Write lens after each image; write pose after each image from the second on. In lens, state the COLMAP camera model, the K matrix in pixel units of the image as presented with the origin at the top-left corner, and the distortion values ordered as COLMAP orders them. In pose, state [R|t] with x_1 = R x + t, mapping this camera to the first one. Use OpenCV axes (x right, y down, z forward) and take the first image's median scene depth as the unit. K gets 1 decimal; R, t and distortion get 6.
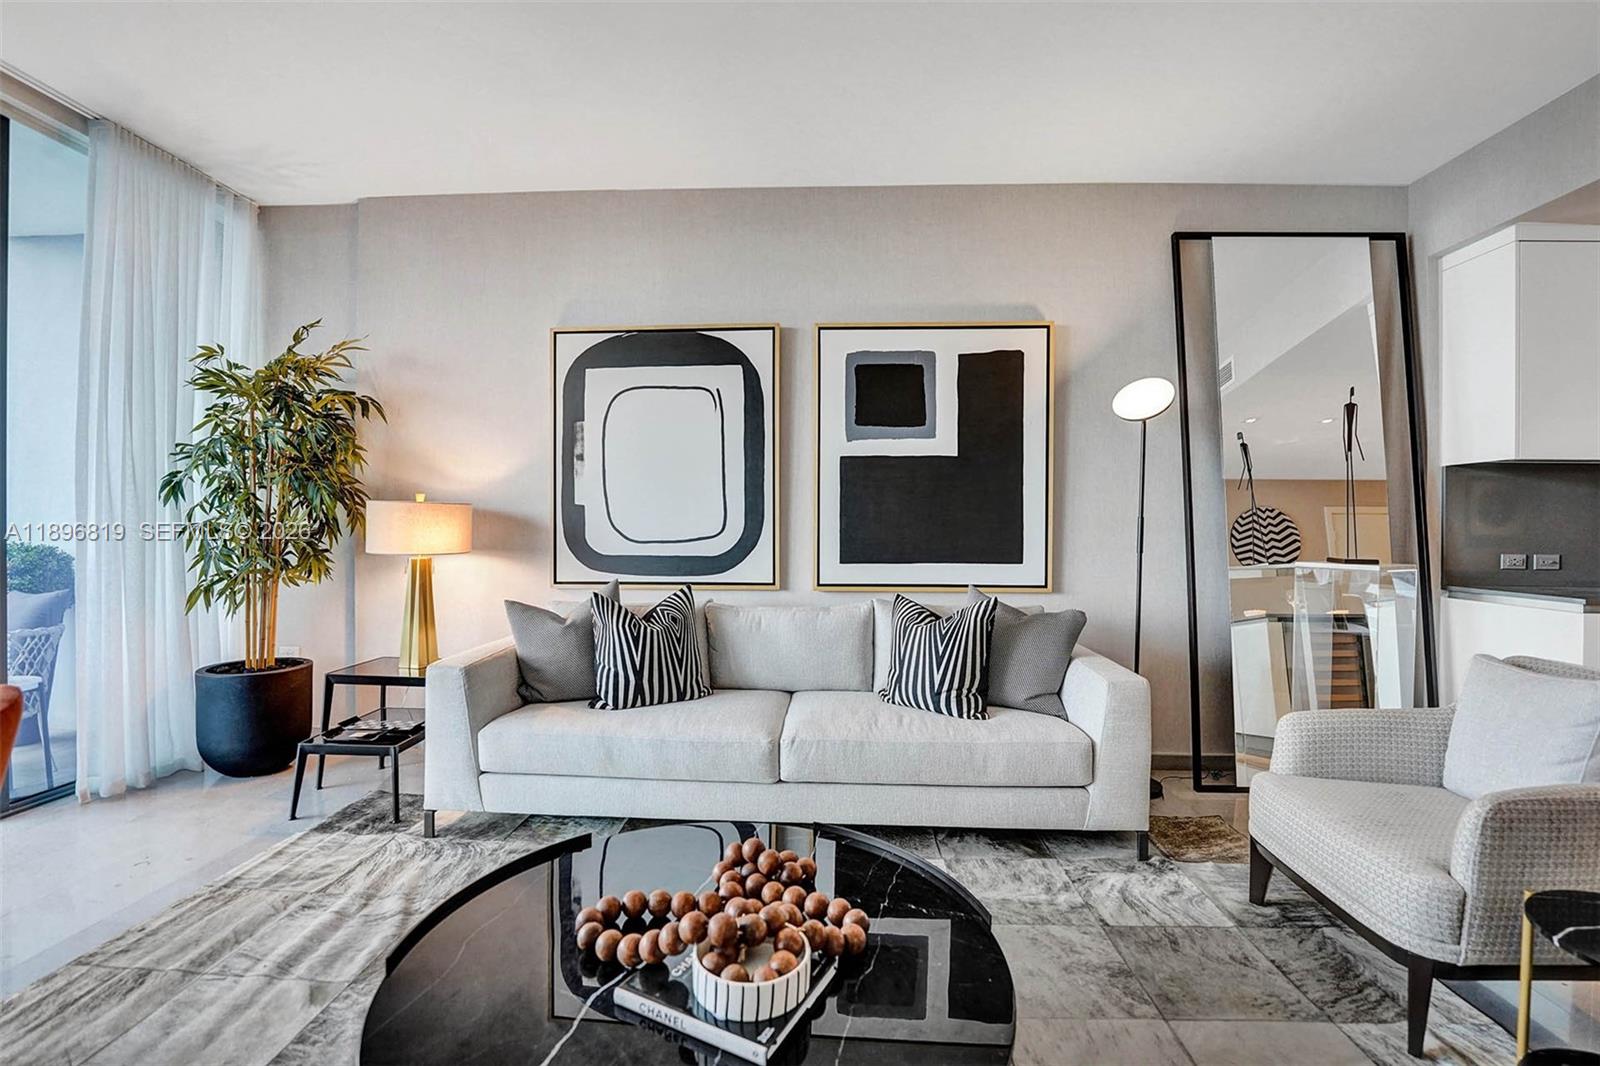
lens RADIAL K [[689.1, 0, 789.9], [0, 689.1, 527.8], [0, 0, 1]] dist [-0.020580, -0.000108]
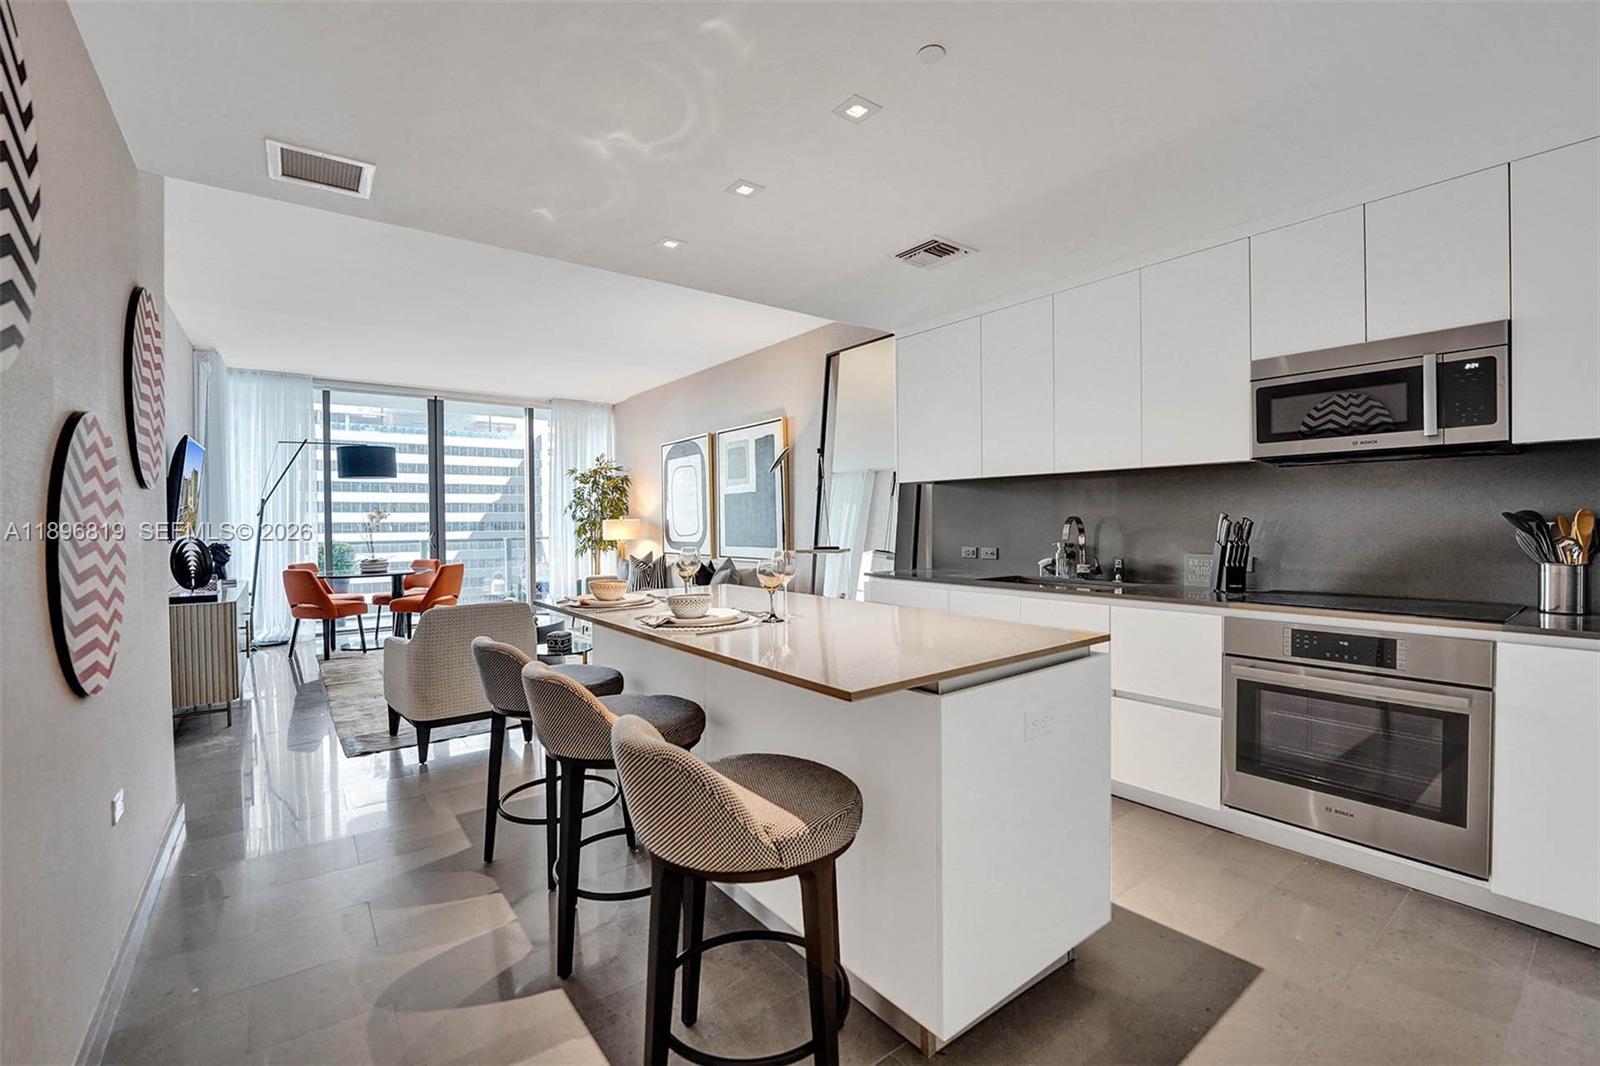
lens RADIAL K [[689.1, 0, 806.0], [0, 689.1, 530.7], [0, 0, 1]] dist [-0.020580, -0.000108]
pose [[0.651068, -0.002856, -0.759014, 1.800590], [0.007443, 0.999969, 0.002623, 0.000808], [0.758983, -0.007357, 0.651069, -0.154577]]
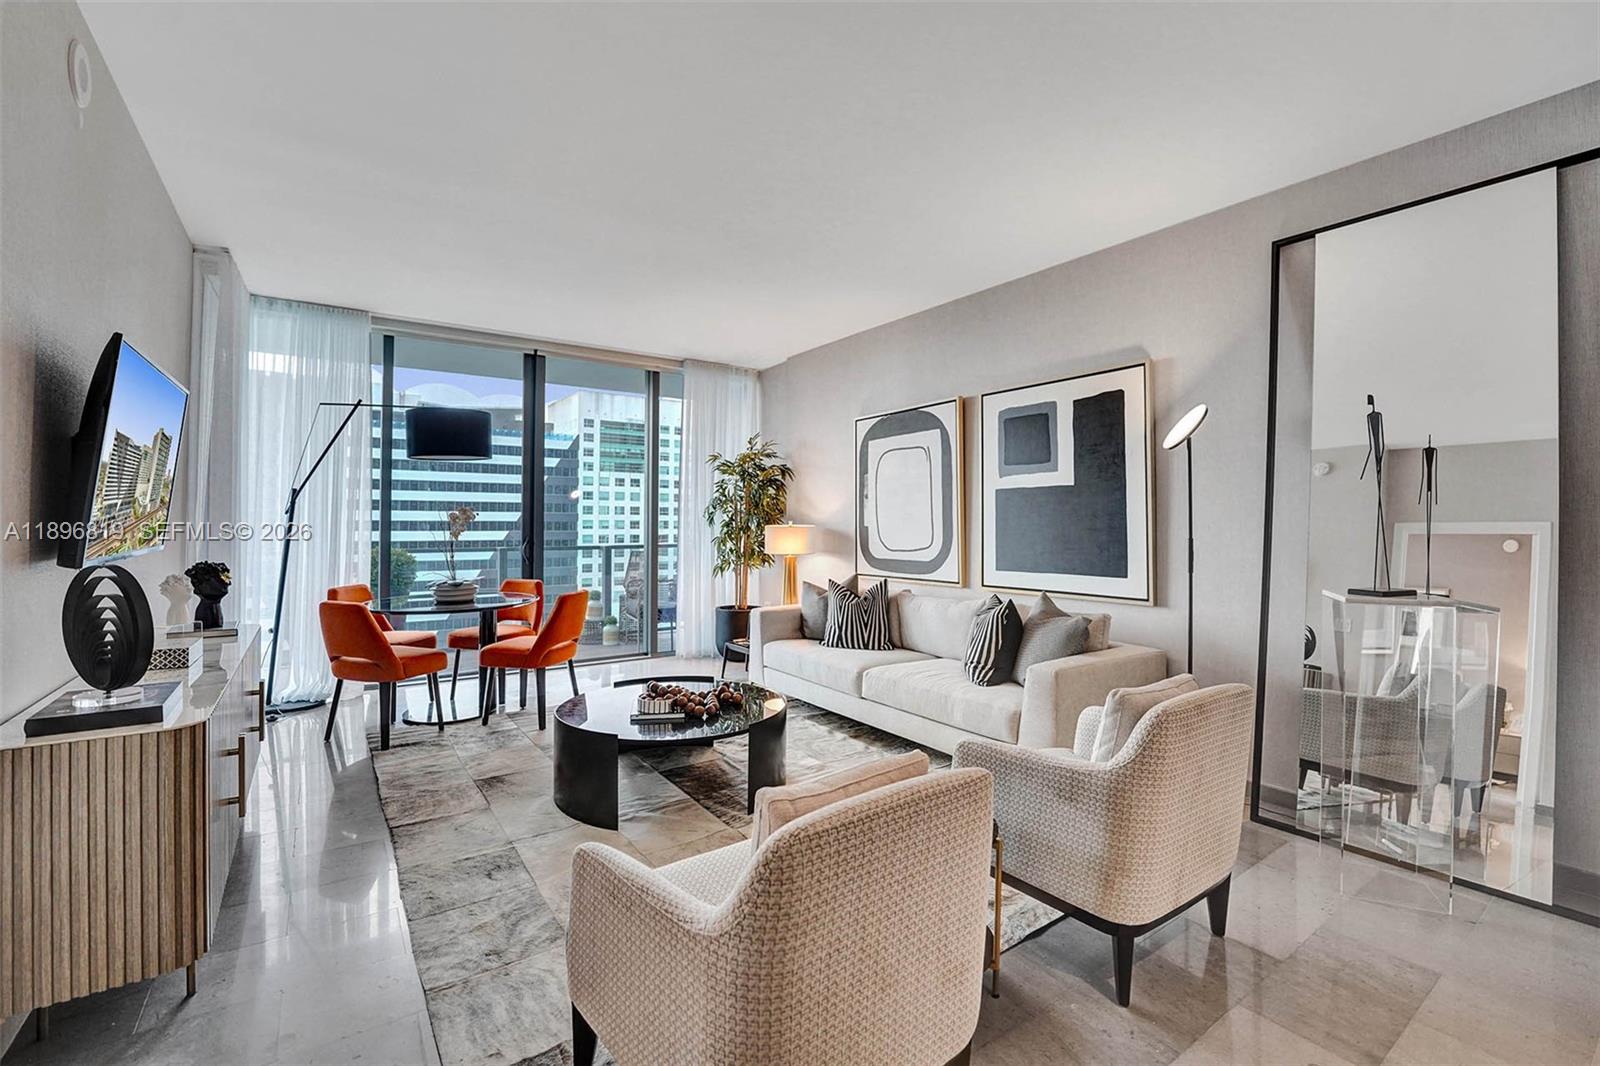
lens RADIAL K [[689.1, 0, 806.4], [0, 689.1, 512.0], [0, 0, 1]] dist [-0.020580, -0.000108]
pose [[0.621588, -0.020313, -0.783081, 0.886597], [-0.004498, 0.999555, -0.029499, -0.019550], [0.783332, 0.021858, 0.621219, -0.104798]]
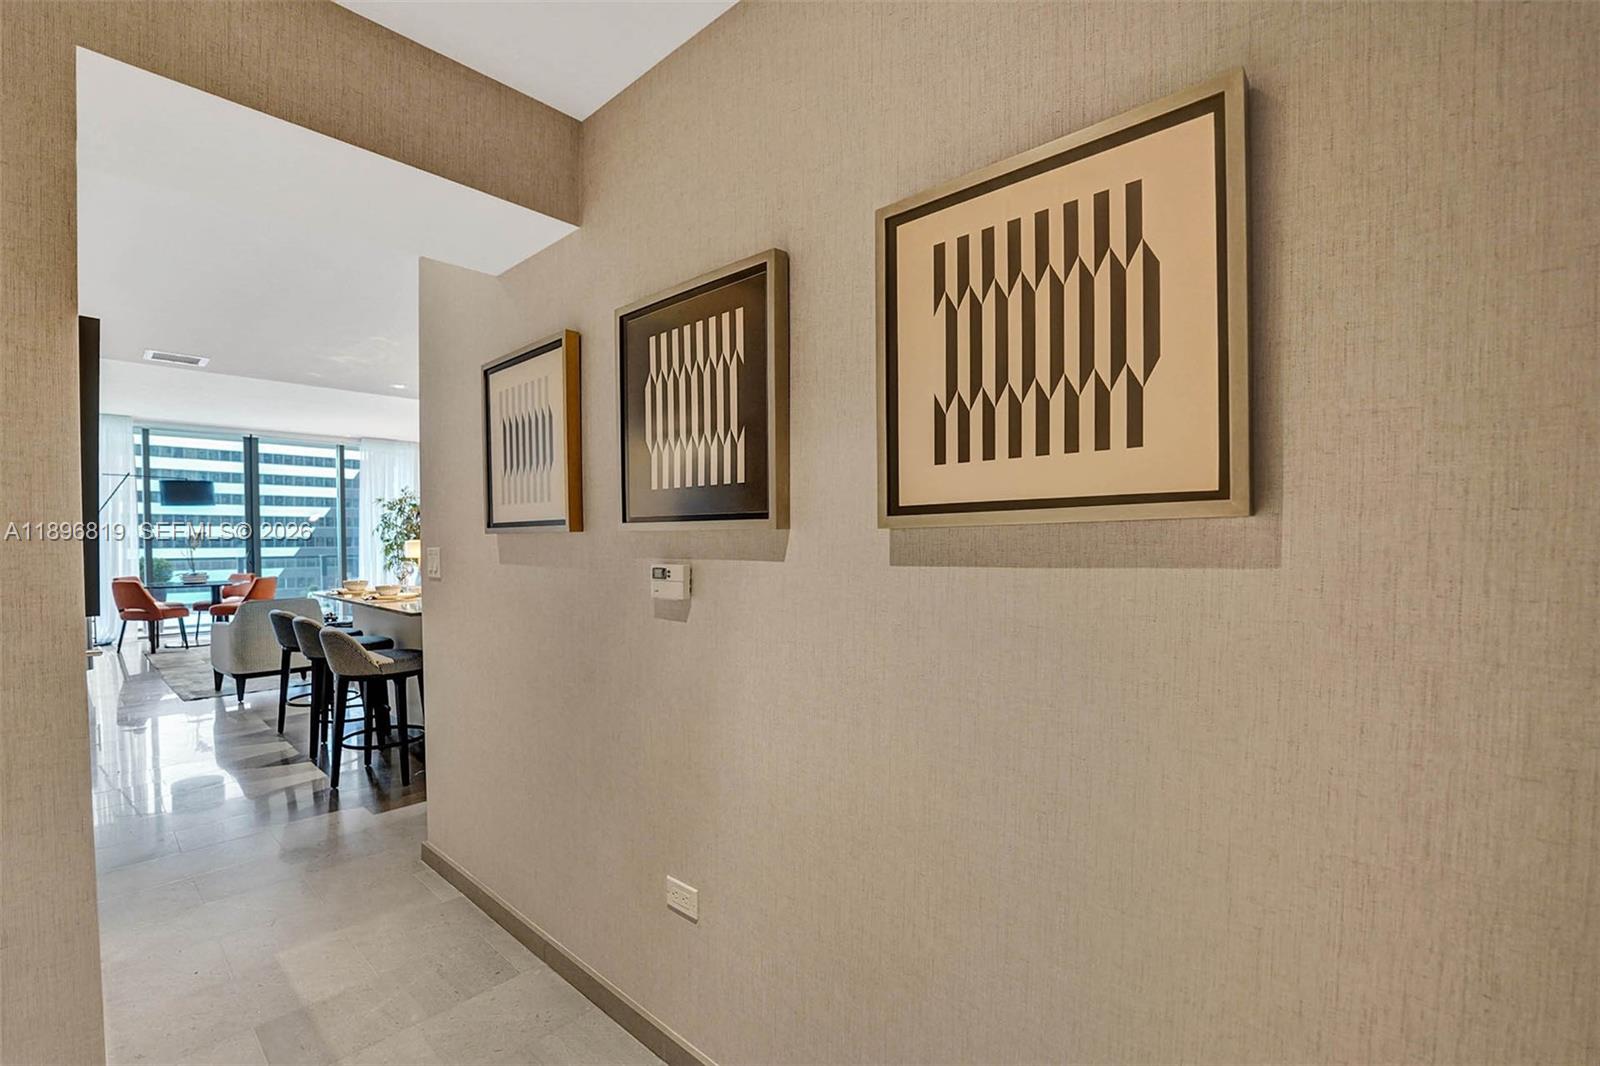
lens RADIAL K [[689.1, 0, 806.2], [0, 689.1, 562.8], [0, 0, 1]] dist [-0.020580, -0.000108]
pose [[0.779777, 0.013117, -0.625920, 2.674088], [0.000437, 0.999769, 0.021497, -0.005627], [0.626057, -0.017036, 0.779591, -0.330783]]
